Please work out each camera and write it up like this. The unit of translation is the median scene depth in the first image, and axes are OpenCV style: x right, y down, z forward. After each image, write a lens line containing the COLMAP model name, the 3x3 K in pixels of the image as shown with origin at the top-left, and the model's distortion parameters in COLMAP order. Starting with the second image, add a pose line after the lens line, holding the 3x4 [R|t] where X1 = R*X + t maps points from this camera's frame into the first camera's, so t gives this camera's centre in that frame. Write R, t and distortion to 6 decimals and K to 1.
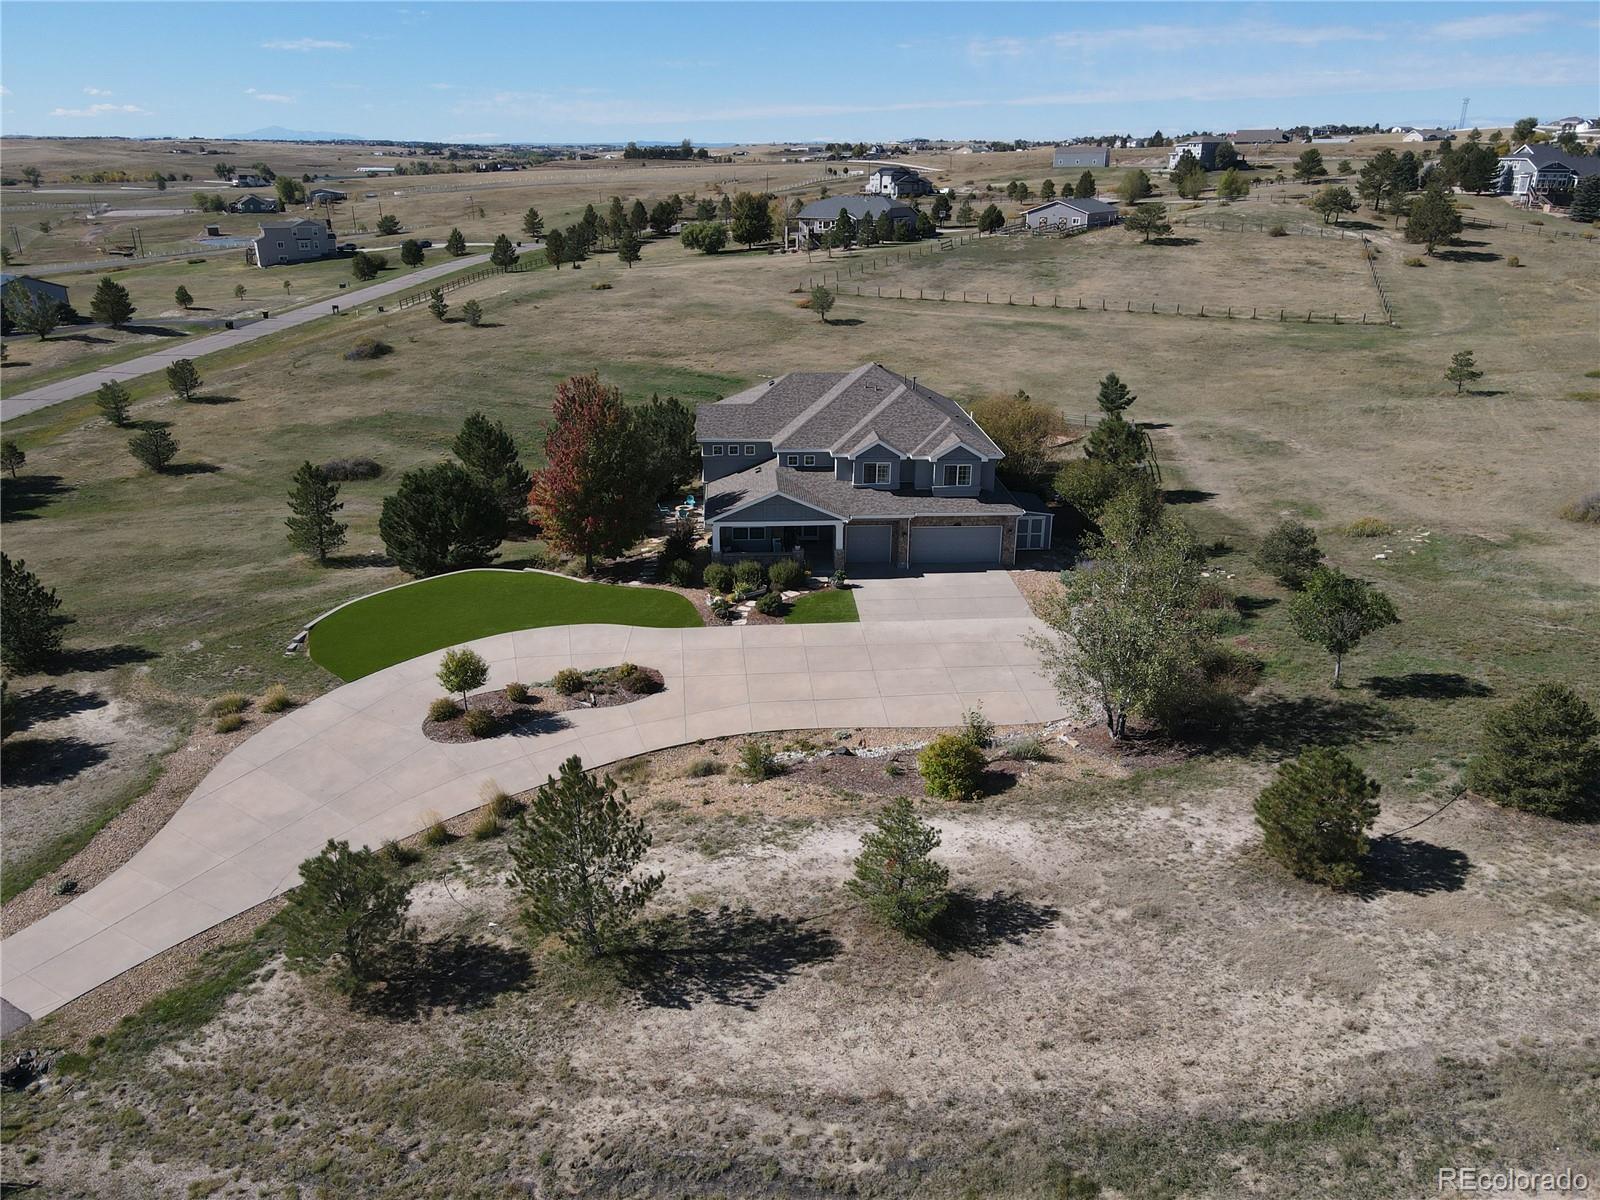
lens RADIAL K [[1179.6, 0, 791.0], [0, 1179.6, 612.1], [0, 0, 1]] dist [0.007989, 0.009652]
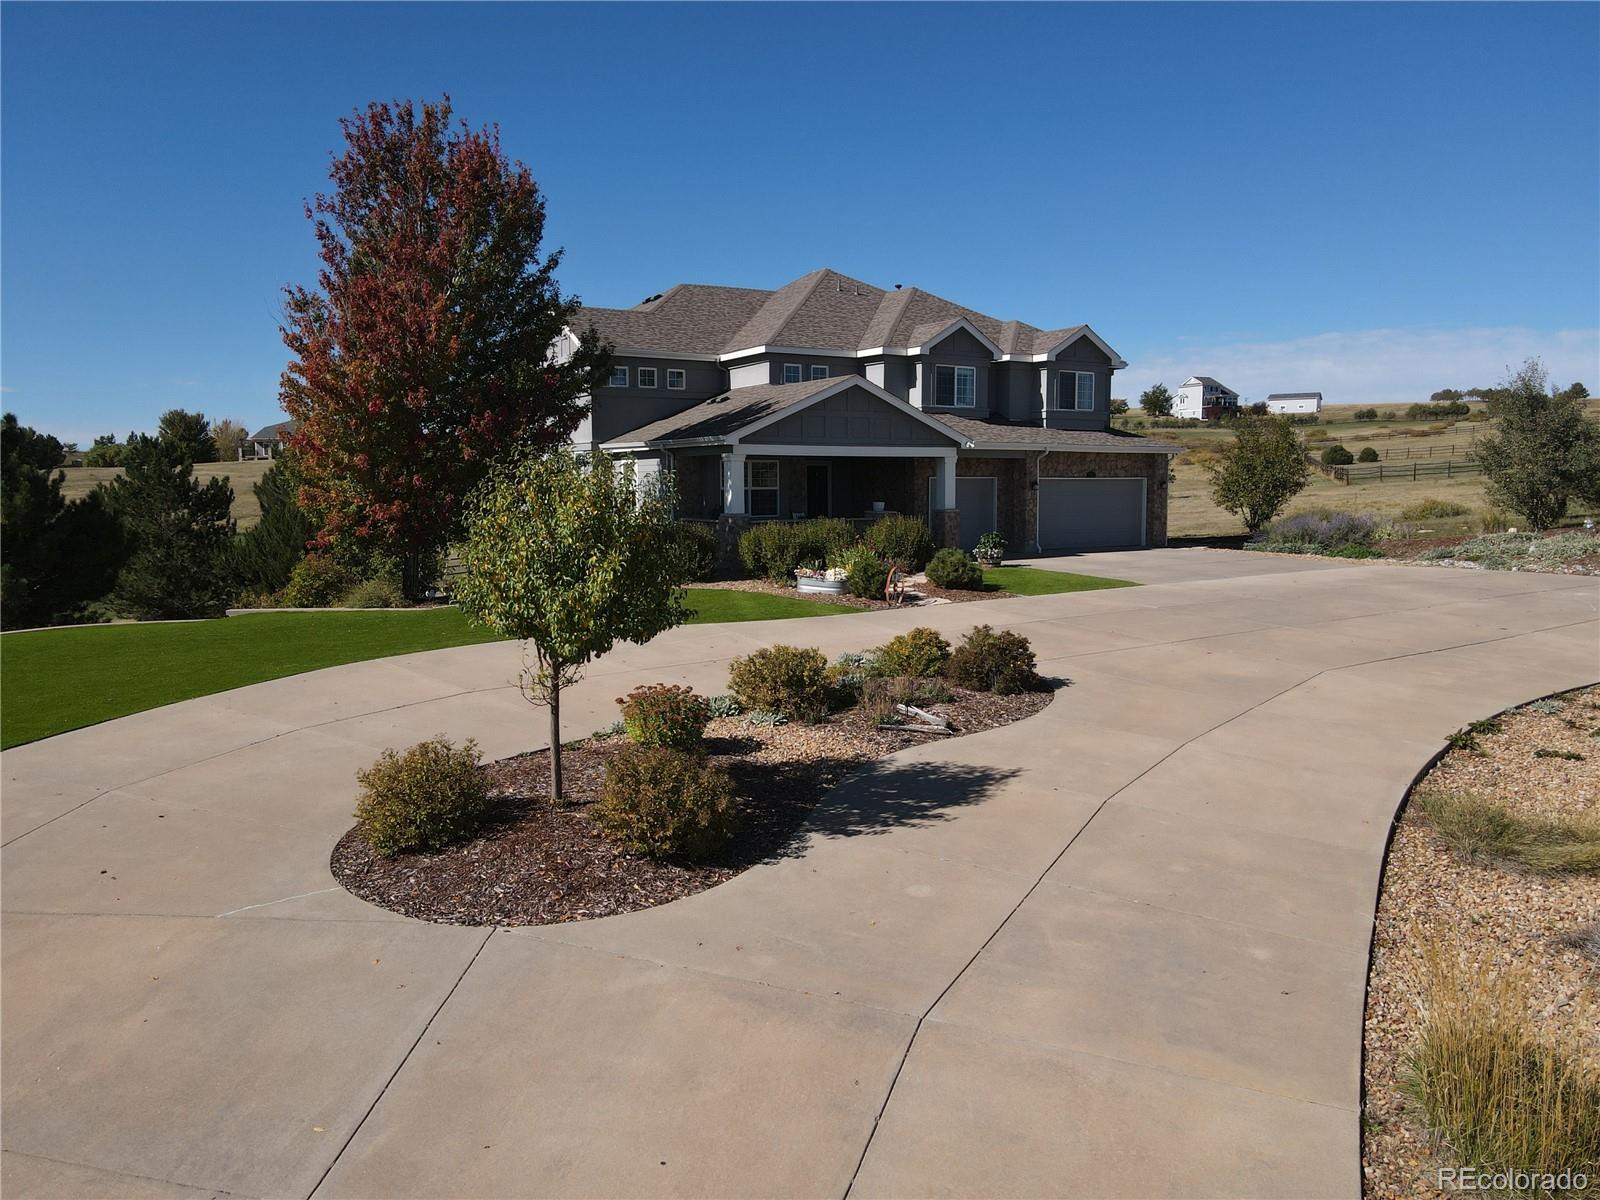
lens RADIAL K [[1179.6, 0, 793.2], [0, 1179.6, 589.5], [0, 0, 1]] dist [0.007989, 0.009652]
pose [[0.872951, -0.049112, 0.485330, -0.154172], [0.180566, 0.956781, -0.227961, 0.048303], [-0.453159, 0.286633, 0.844090, 0.359119]]
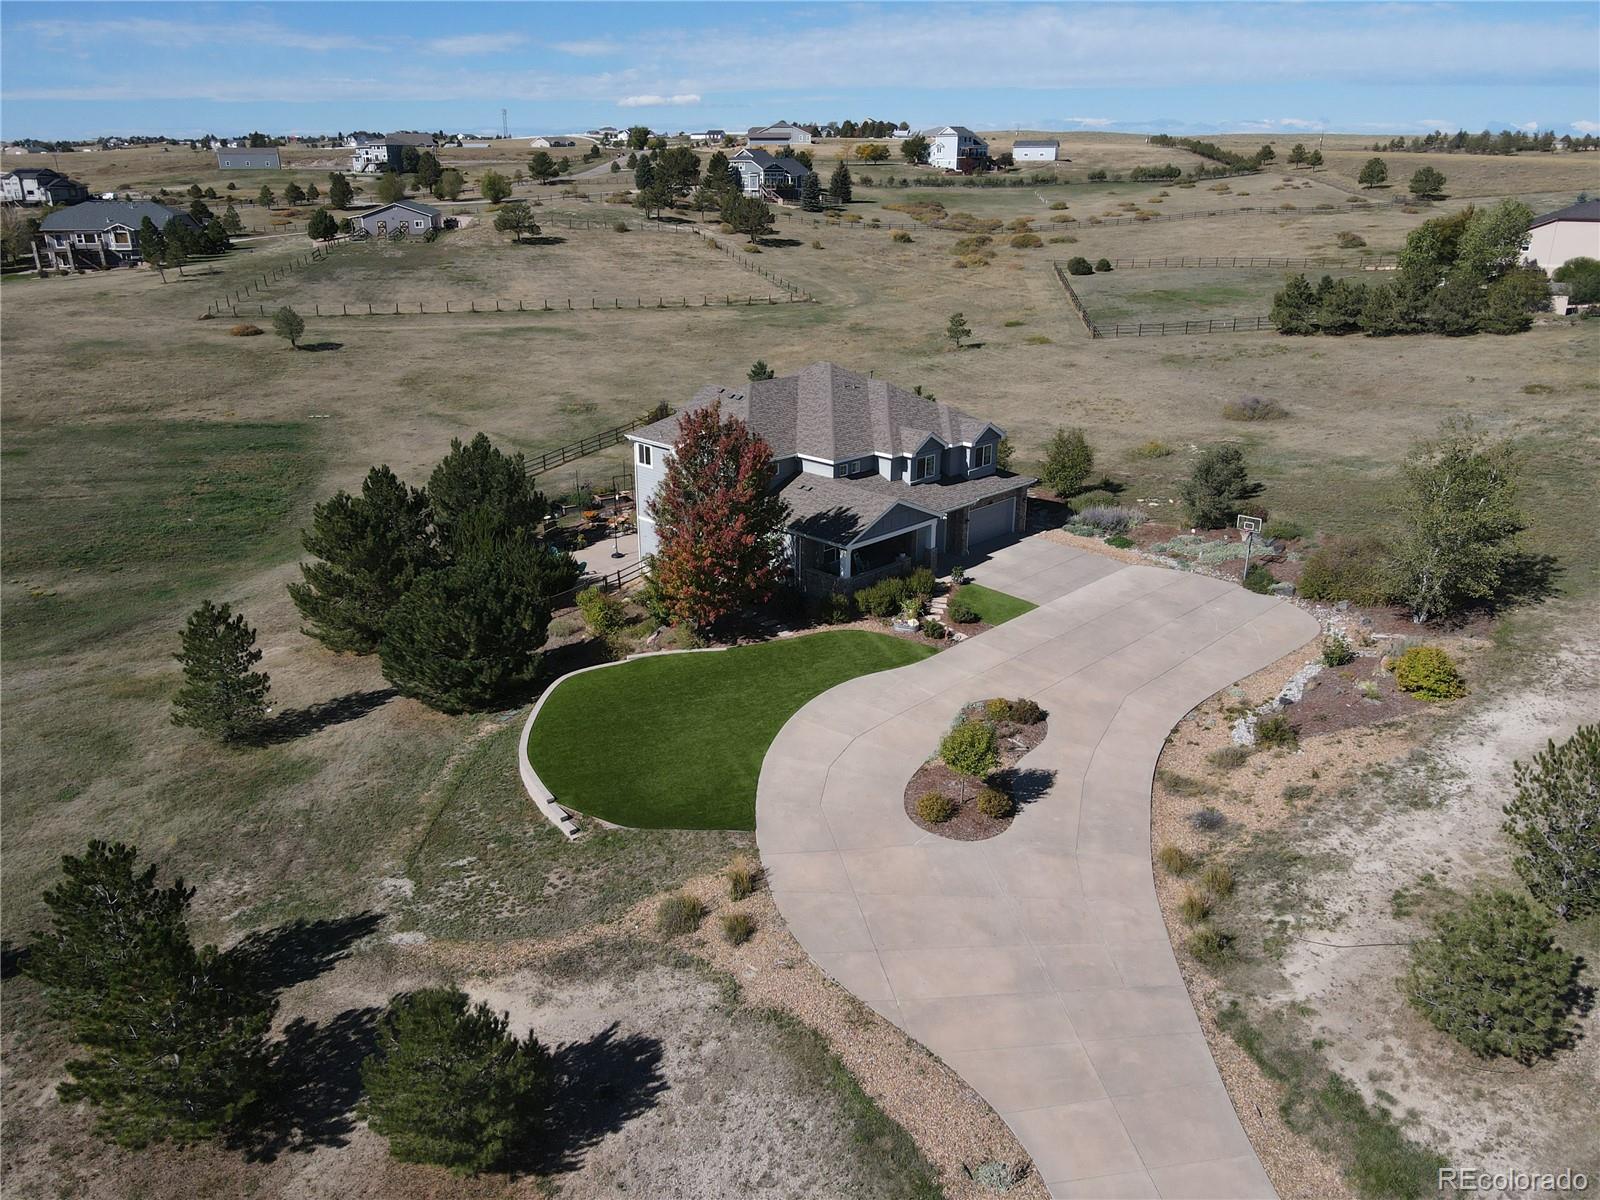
lens RADIAL K [[1179.6, 0, 796.1], [0, 1179.6, 601.5], [0, 0, 1]] dist [0.007989, 0.009652]
pose [[0.742952, -0.235446, 0.626568, -0.389632], [0.242174, 0.967228, 0.076298, -0.065786], [-0.623998, 0.095052, 0.775623, 0.184526]]
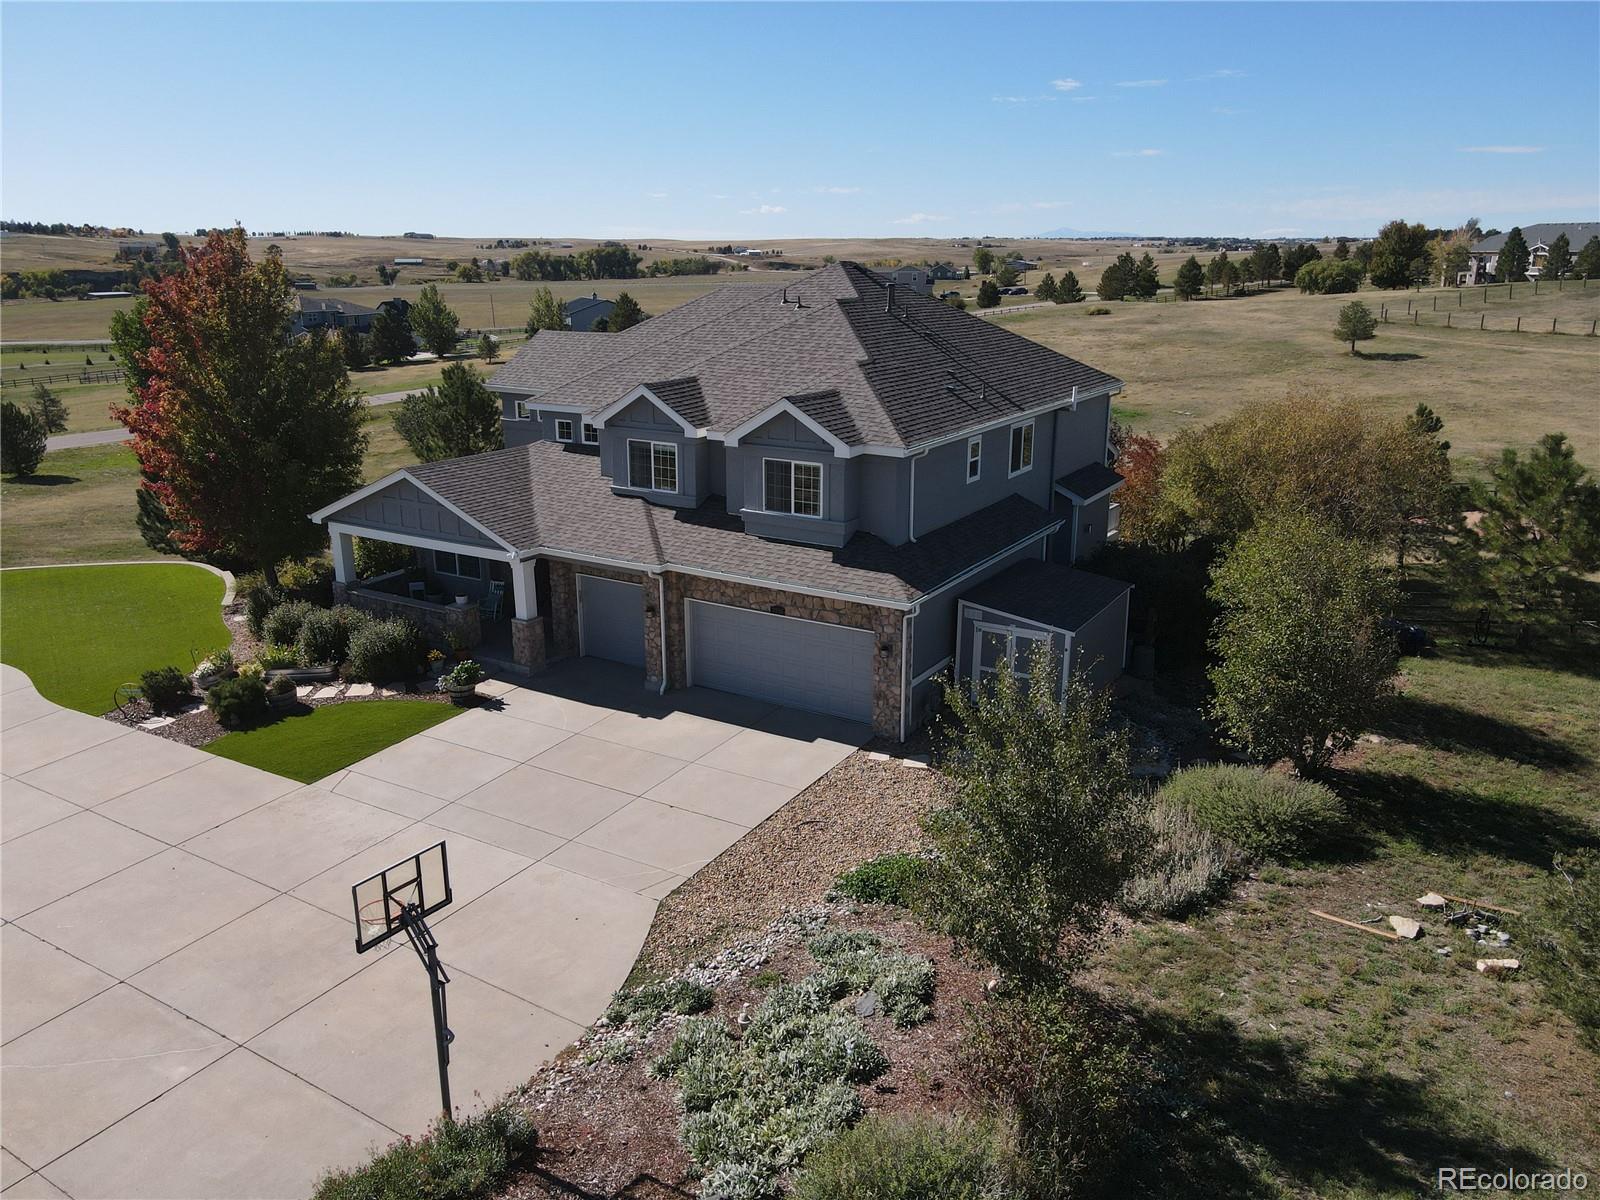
lens RADIAL K [[1179.6, 0, 793.8], [0, 1179.6, 596.8], [0, 0, 1]] dist [0.007989, 0.009652]
pose [[0.821800, 0.153772, -0.548634, 0.216357], [-0.200546, 0.979342, -0.025907, -0.041134], [0.533317, 0.131317, 0.835661, 0.397081]]
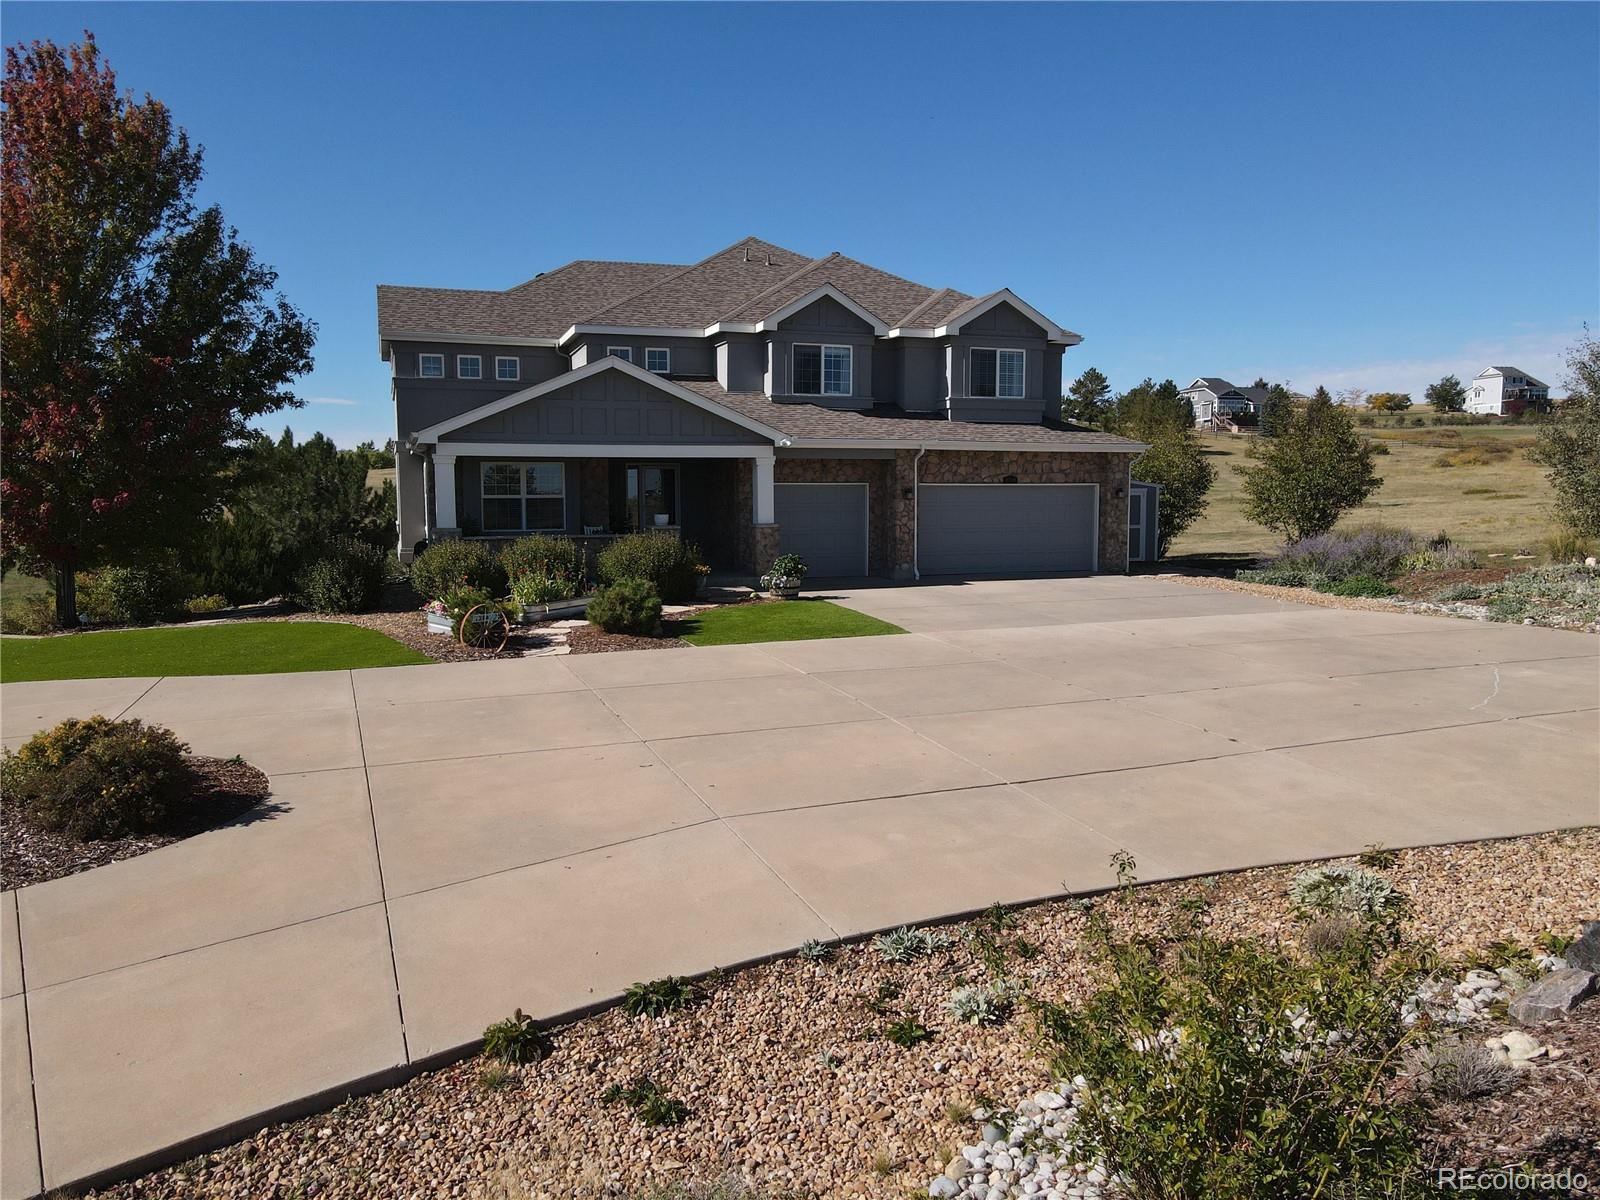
lens RADIAL K [[1179.6, 0, 789.4], [0, 1179.6, 591.9], [0, 0, 1]] dist [0.007989, 0.009652]
pose [[0.961131, -0.028111, 0.274656, -0.036045], [0.102725, 0.959792, -0.261240, 0.043321], [-0.256269, 0.279300, 0.925374, 0.371163]]
